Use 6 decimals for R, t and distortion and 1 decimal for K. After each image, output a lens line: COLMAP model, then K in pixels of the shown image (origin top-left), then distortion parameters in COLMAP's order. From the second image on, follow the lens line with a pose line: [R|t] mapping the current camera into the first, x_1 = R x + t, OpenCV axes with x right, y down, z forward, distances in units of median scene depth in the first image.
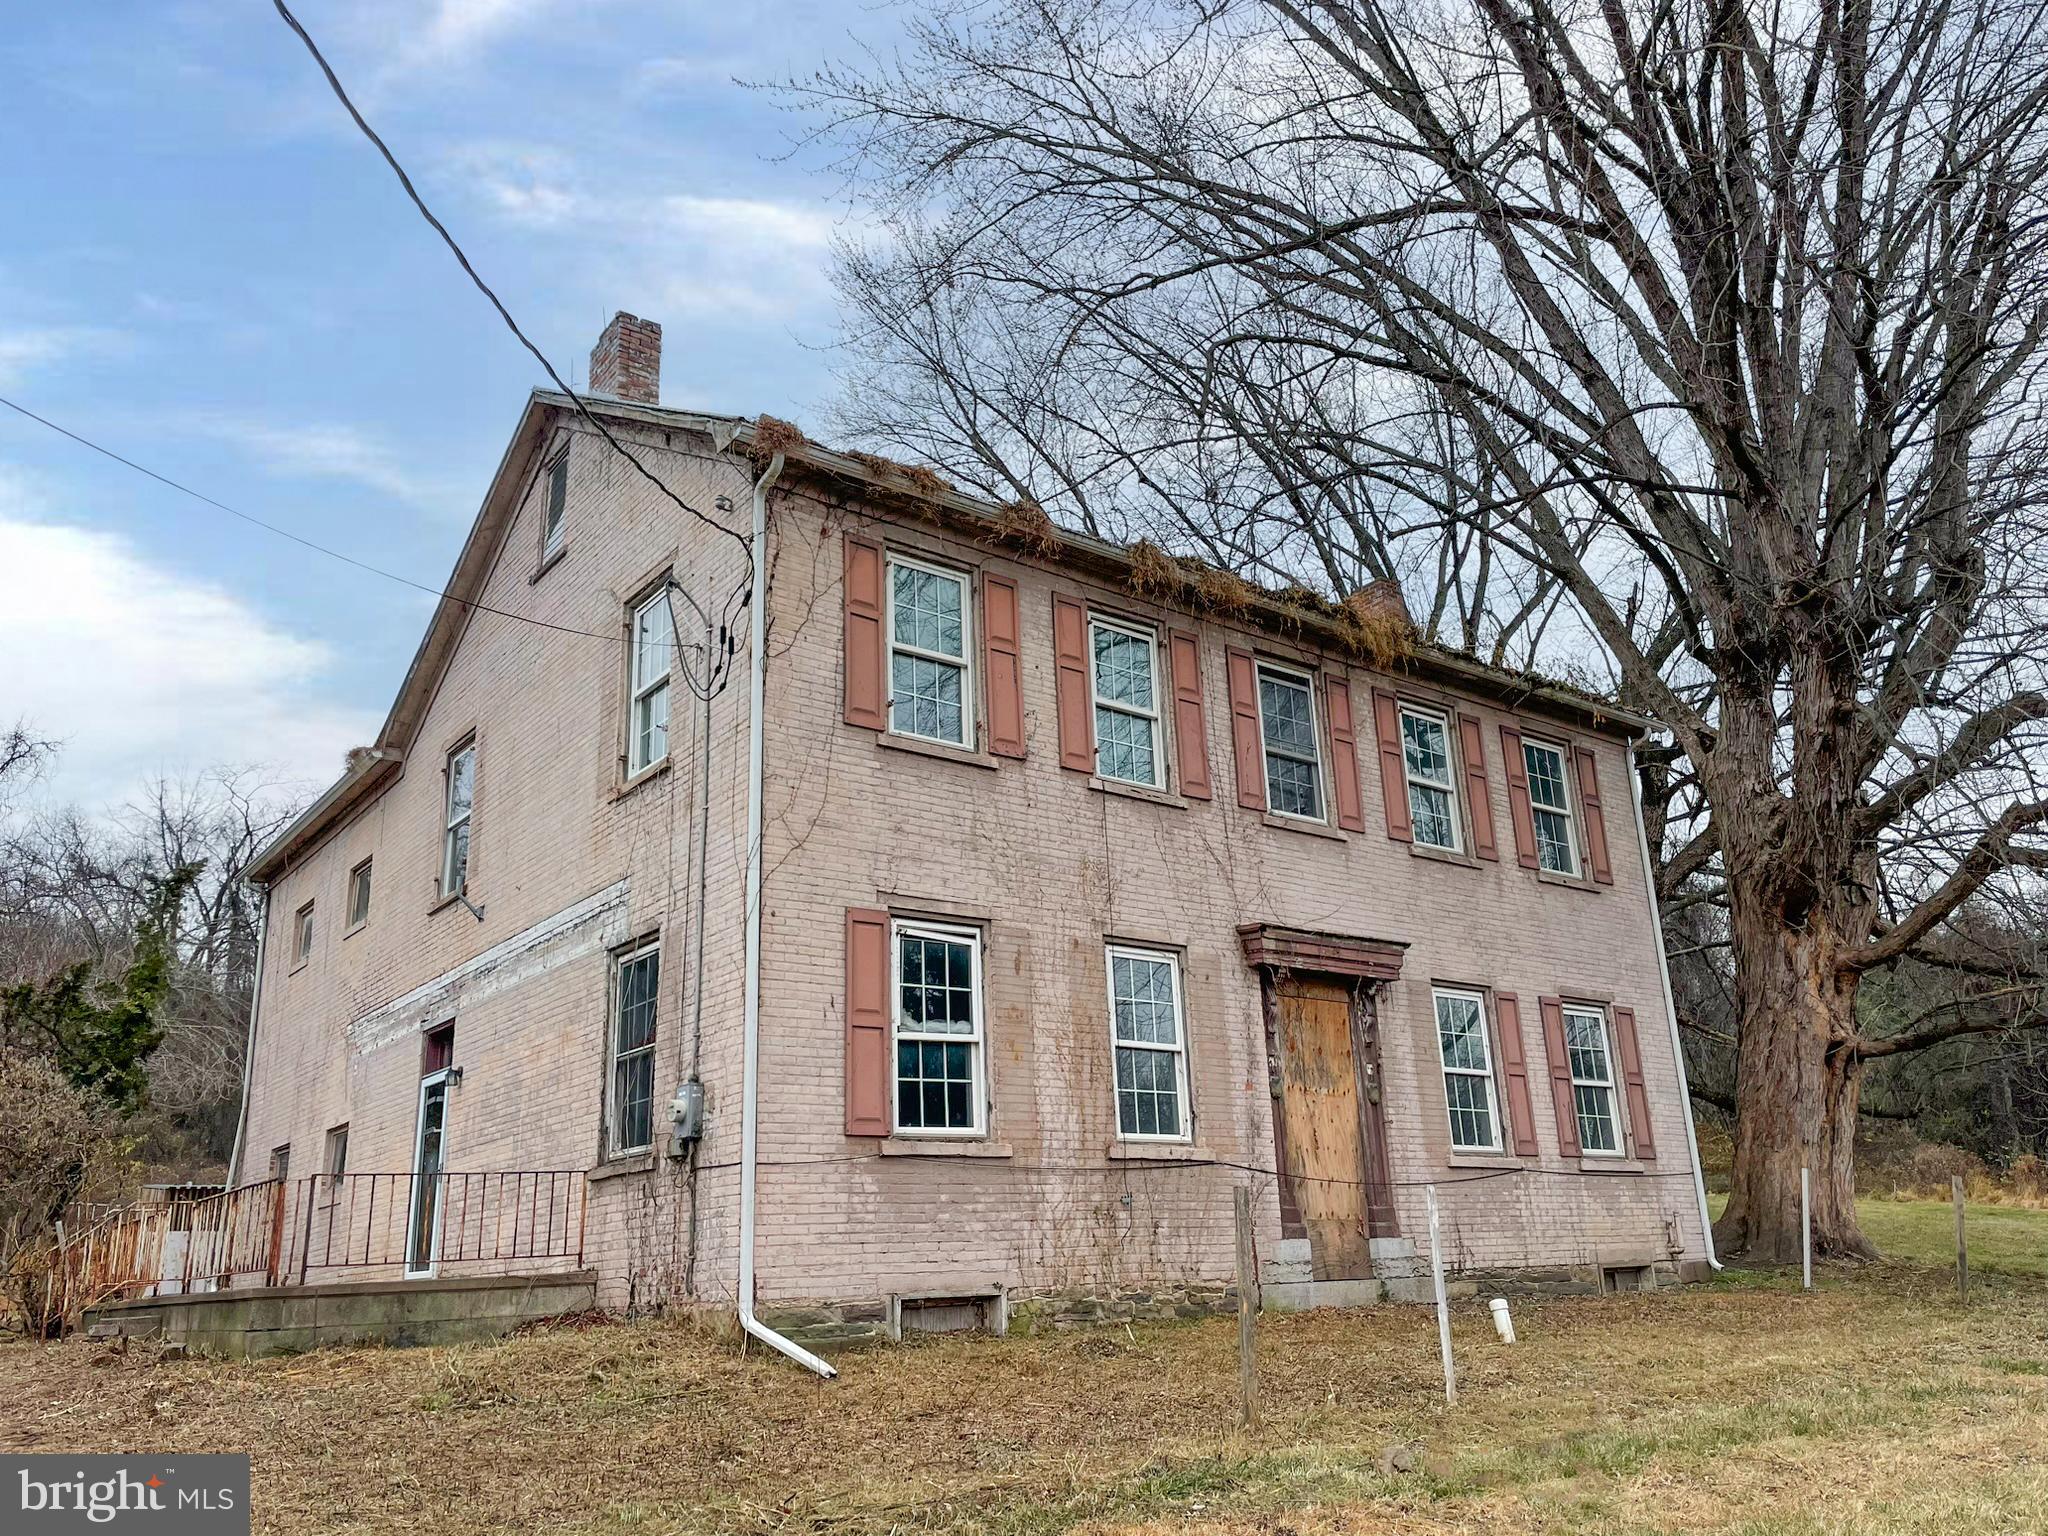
lens RADIAL K [[1581.9, 0, 1024.0], [0, 1581.9, 768.0], [0, 0, 1]] dist [0.120021, -0.205110]
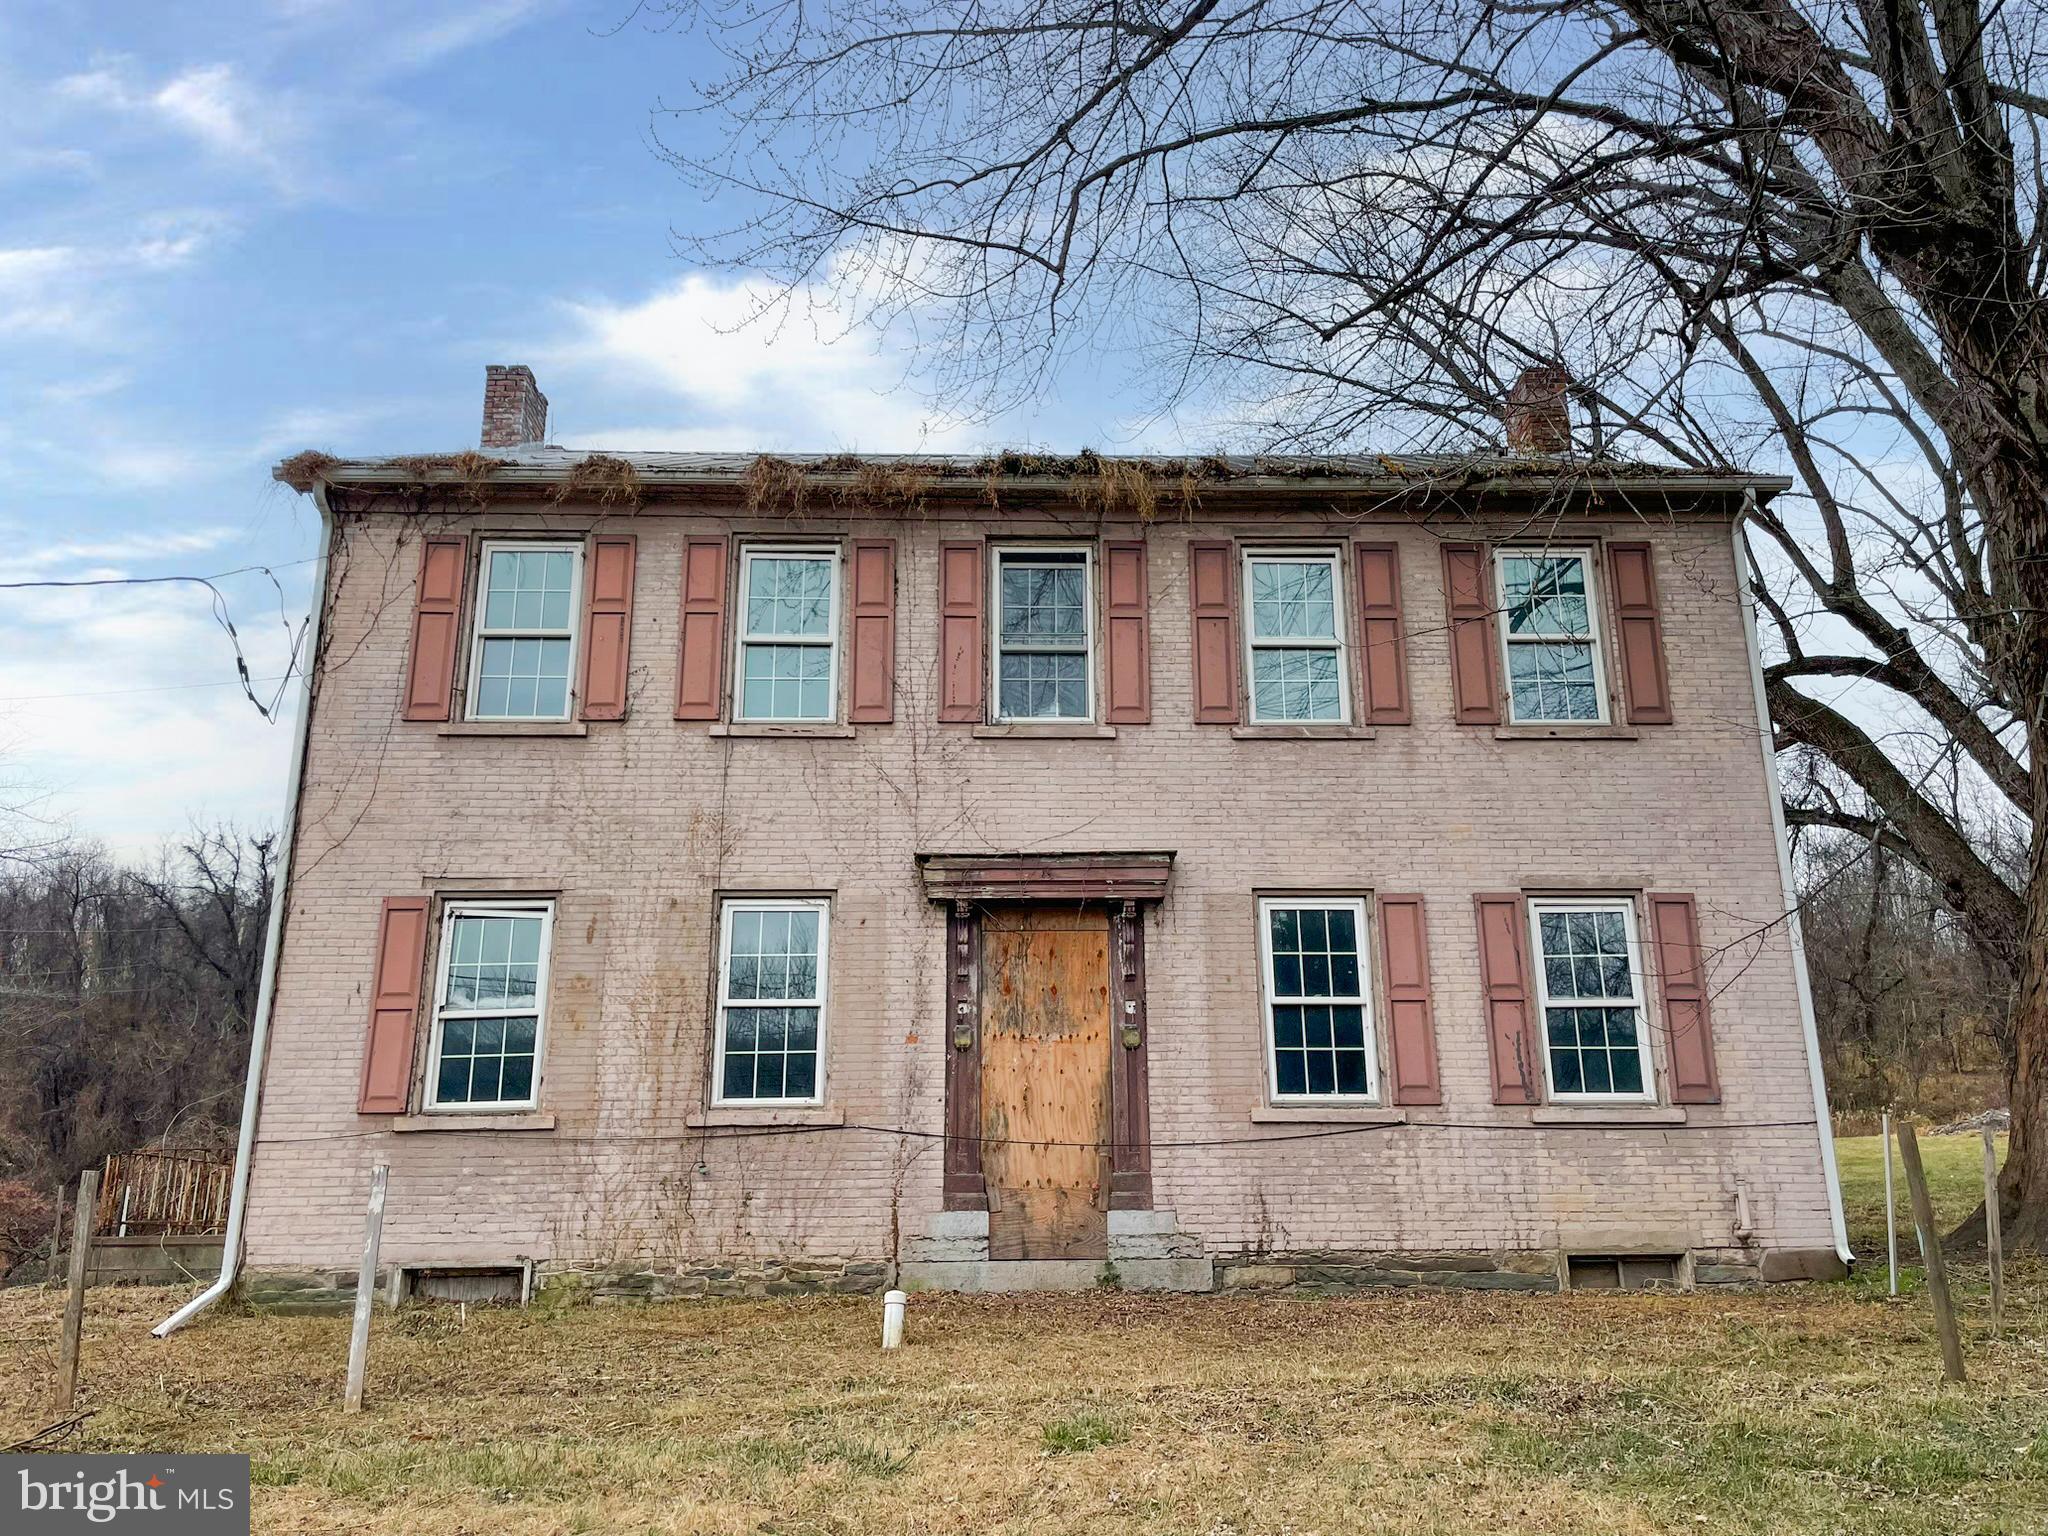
lens RADIAL K [[1541.5, 0, 1024.0], [0, 1541.5, 768.0], [0, 0, 1]] dist [0.095148, -0.132512]
pose [[0.799582, -0.139105, -0.584225, 0.746084], [0.161482, 0.986777, -0.013945, 0.076533], [0.578440, -0.083192, 0.811472, 0.366902]]
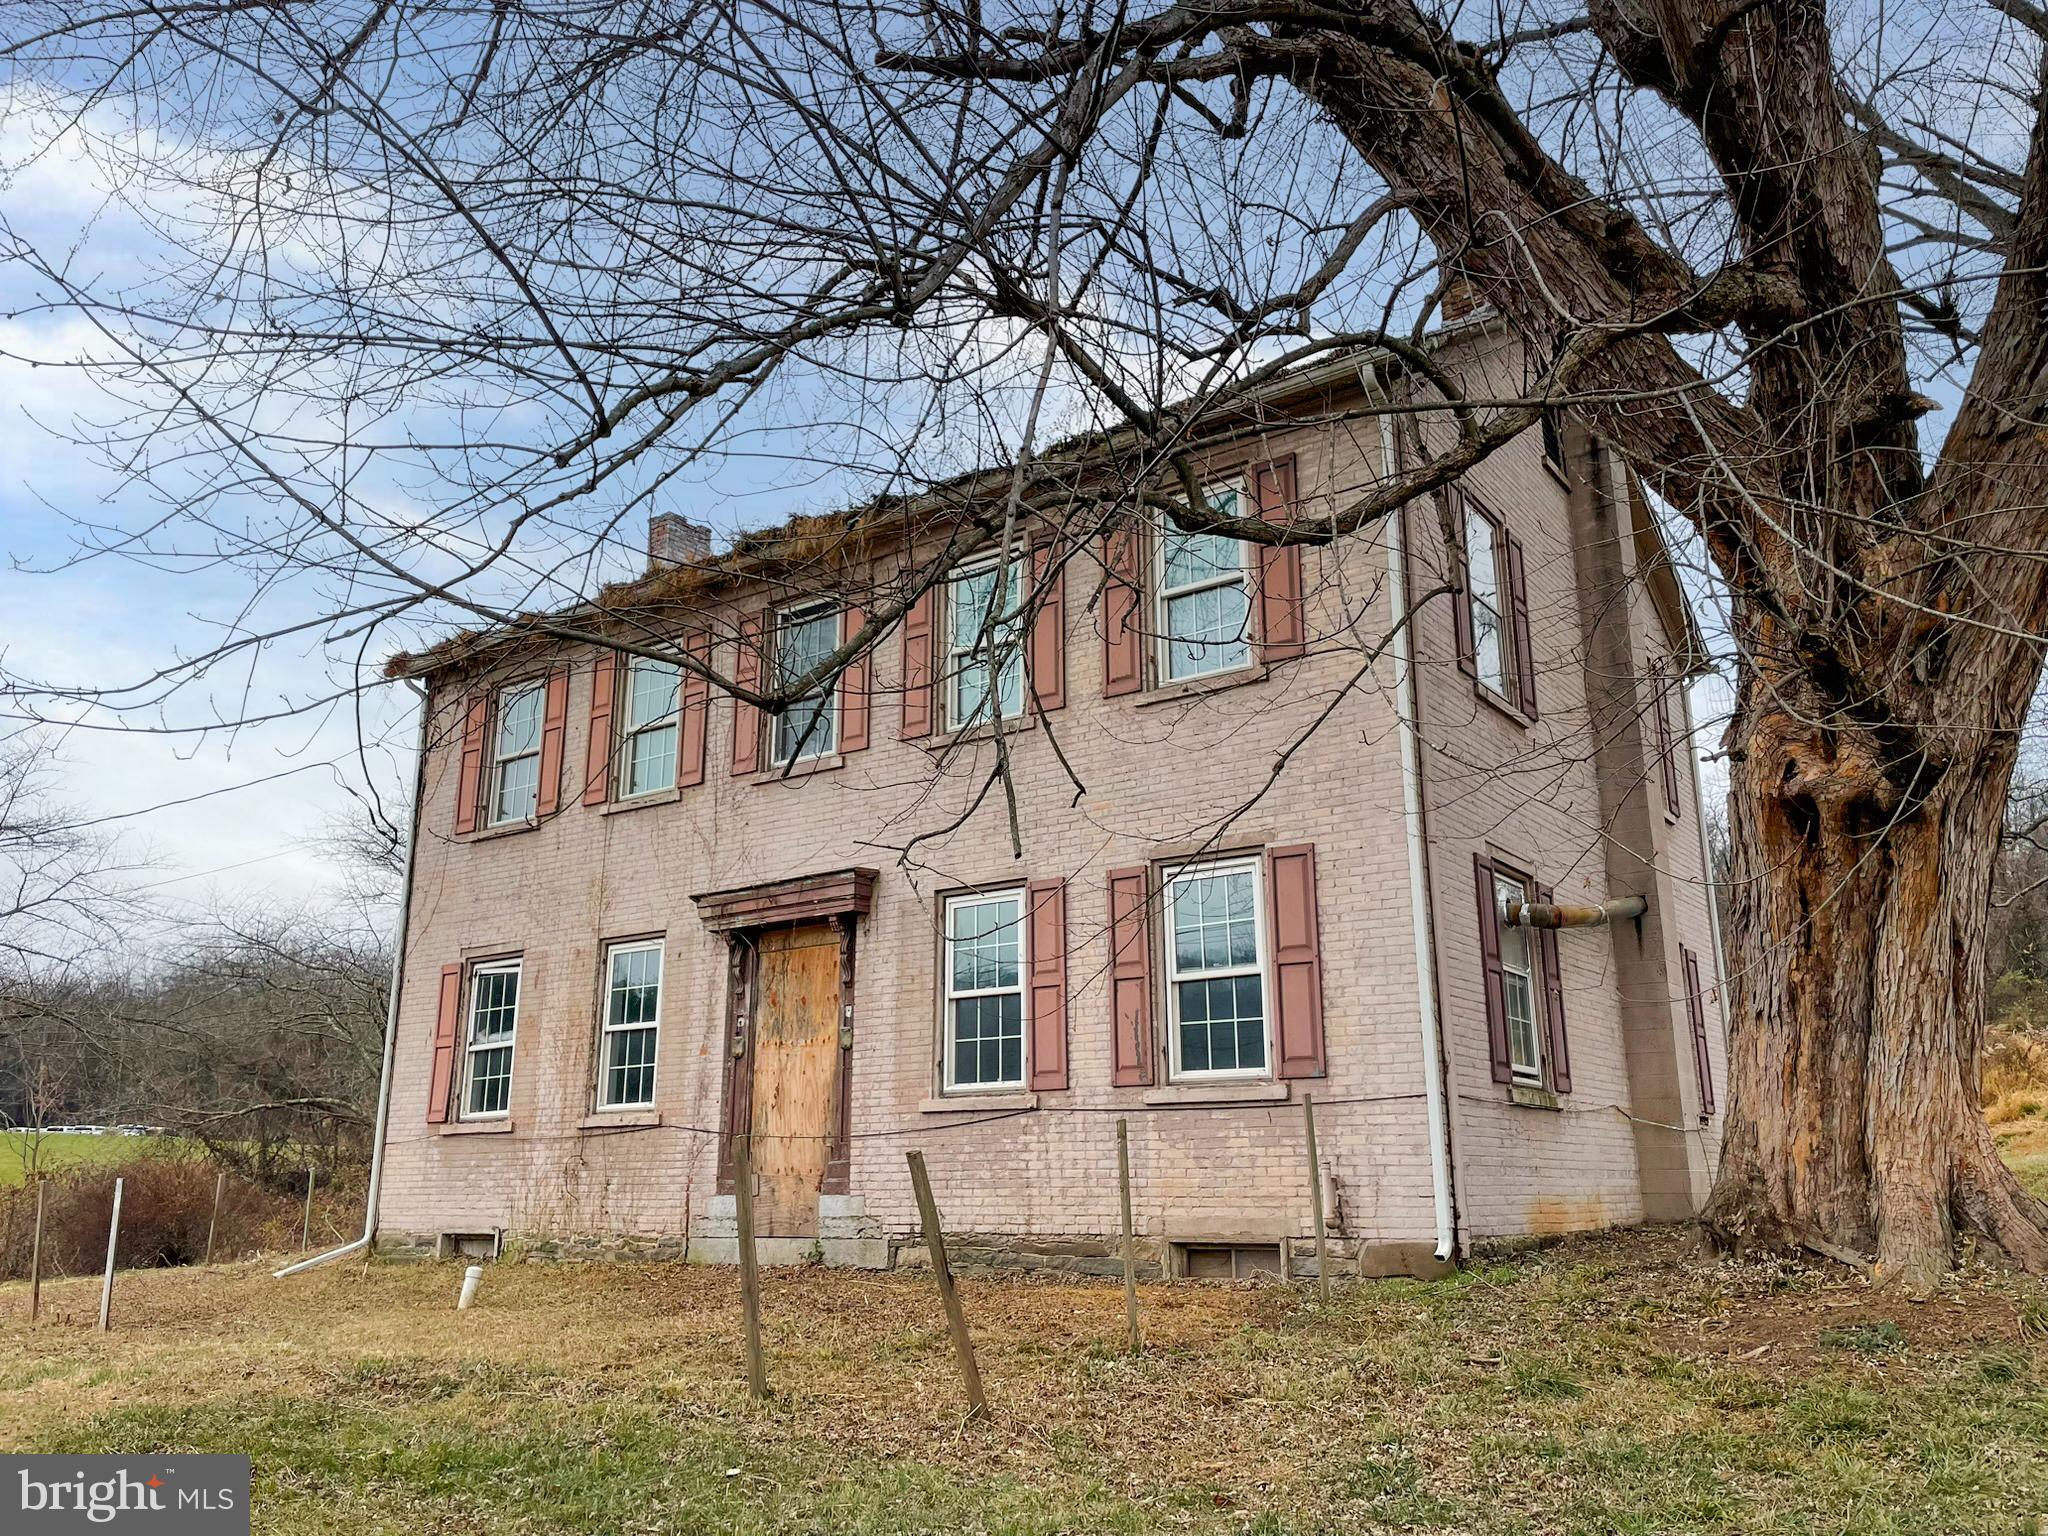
lens RADIAL K [[1541.5, 0, 1024.0], [0, 1541.5, 768.0], [0, 0, 1]] dist [0.095148, -0.132512]
pose [[0.276881, -0.213978, -0.936776, 1.251890], [0.287817, 0.948599, -0.131609, 0.228125], [0.916787, -0.233180, 0.324236, 0.945731]]
